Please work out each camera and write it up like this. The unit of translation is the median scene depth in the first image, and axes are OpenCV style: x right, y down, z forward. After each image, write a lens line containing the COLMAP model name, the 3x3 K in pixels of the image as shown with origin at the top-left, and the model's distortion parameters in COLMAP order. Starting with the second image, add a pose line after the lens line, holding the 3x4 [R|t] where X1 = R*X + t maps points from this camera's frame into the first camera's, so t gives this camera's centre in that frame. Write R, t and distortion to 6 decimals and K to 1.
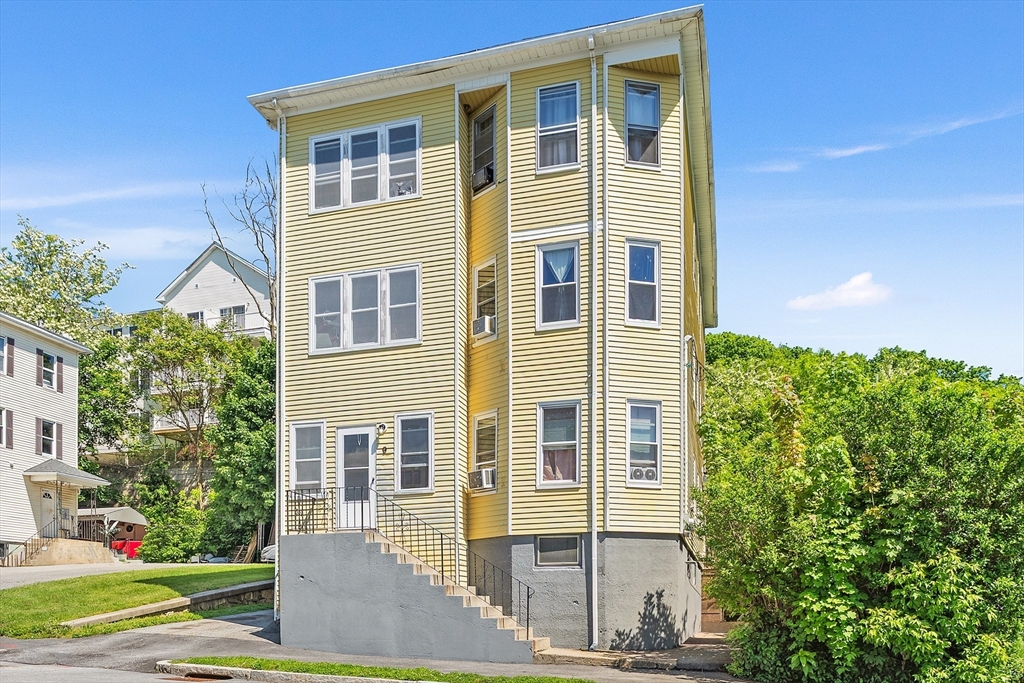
lens RADIAL K [[457.3, 0, 600.2], [0, 457.3, 338.2], [0, 0, 1]] dist [0.000910, 0.001025]
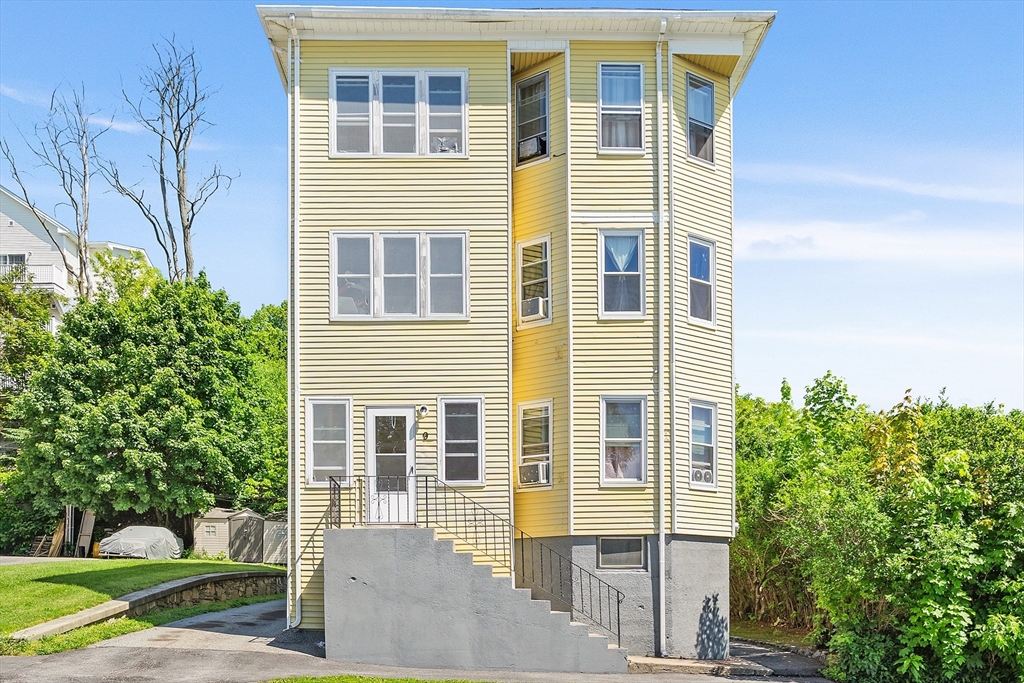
lens RADIAL K [[457.3, 0, 510.3], [0, 457.3, 342.1], [0, 0, 1]] dist [0.000910, 0.001025]
pose [[0.981530, 0.093147, 0.167102, -0.459208], [-0.094887, 0.995485, 0.002439, 0.044817], [-0.166121, -0.018250, 0.985937, 0.100254]]
